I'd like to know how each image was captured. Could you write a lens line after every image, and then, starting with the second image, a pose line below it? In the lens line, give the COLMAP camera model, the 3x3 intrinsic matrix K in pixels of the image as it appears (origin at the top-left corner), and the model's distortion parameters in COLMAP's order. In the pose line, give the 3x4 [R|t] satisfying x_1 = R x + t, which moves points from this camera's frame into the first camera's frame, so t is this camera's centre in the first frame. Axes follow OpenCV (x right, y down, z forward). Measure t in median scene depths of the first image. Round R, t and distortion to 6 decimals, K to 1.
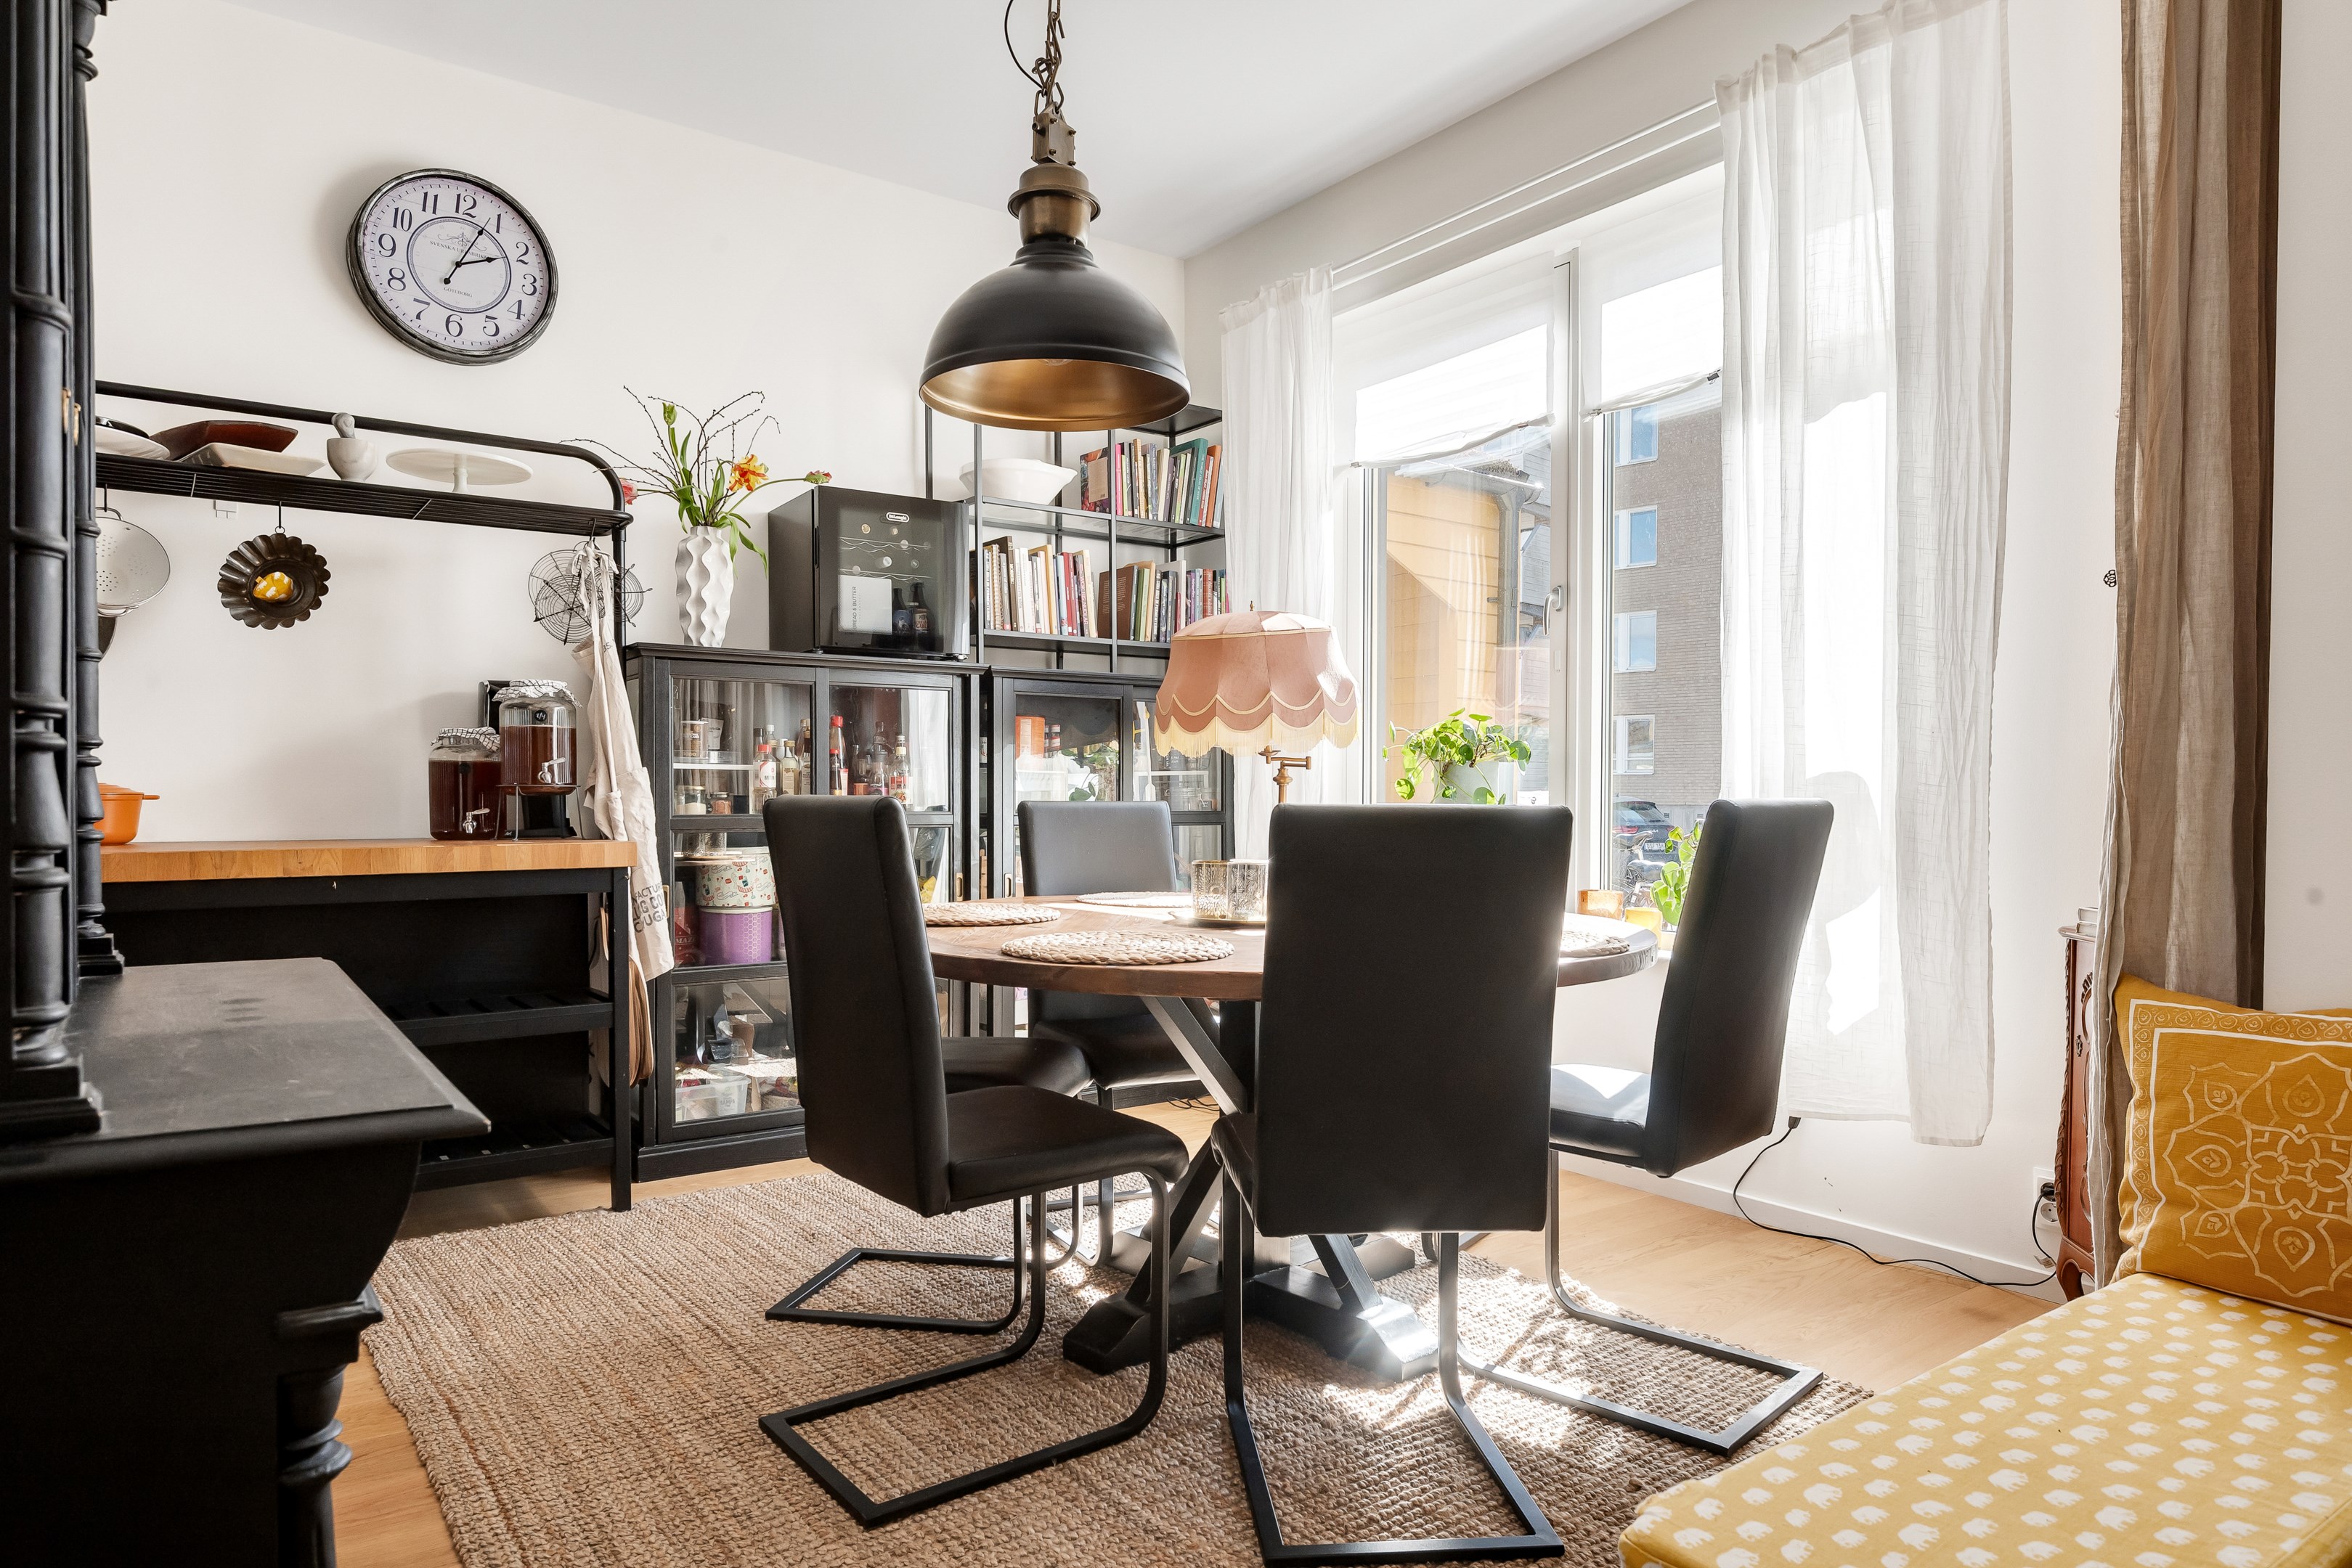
lens RADIAL K [[1432.9, 0, 1176.0], [0, 1432.9, 784.0], [0, 0, 1]] dist [-0.000564, -0.000388]
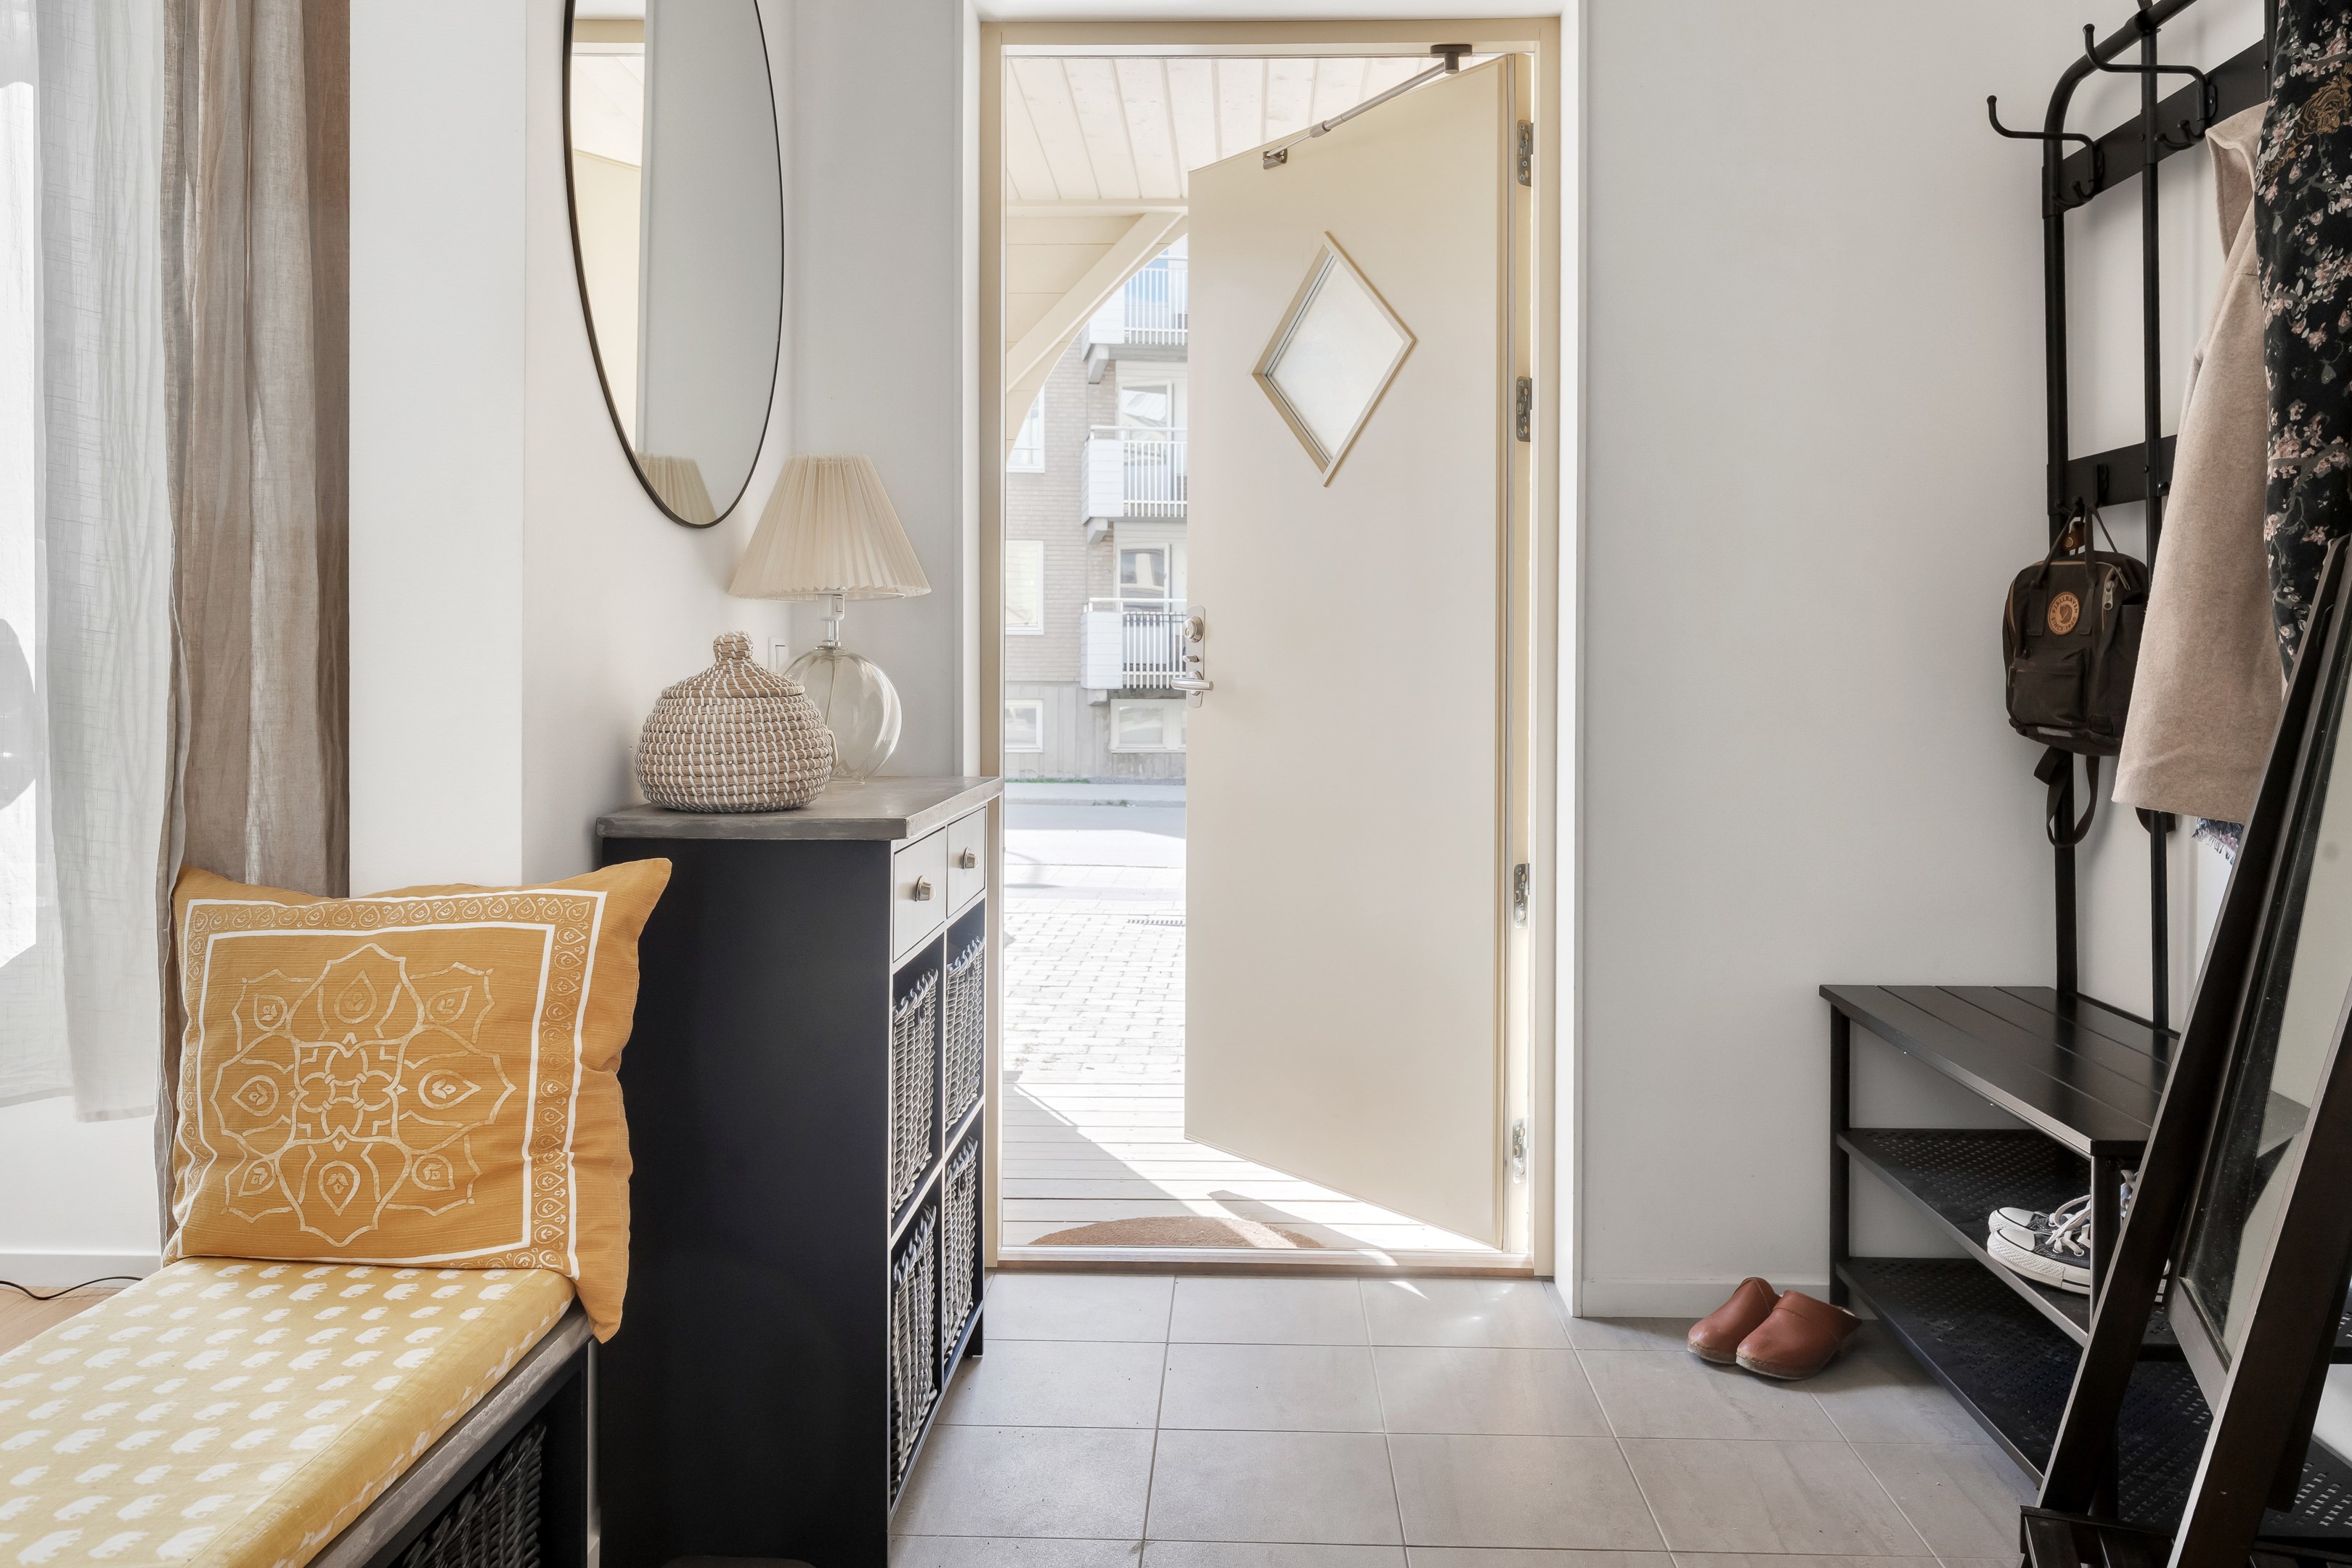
lens RADIAL K [[1786.7, 0, 1175.2], [0, 1786.7, 613.7], [0, 0, 1]] dist [0.006275, 0.003824]
pose [[0.622697, 0.023038, 0.782124, 0.148269], [-0.006127, 0.999679, -0.024568, 0.010569], [-0.782439, 0.010506, 0.622638, -0.007364]]
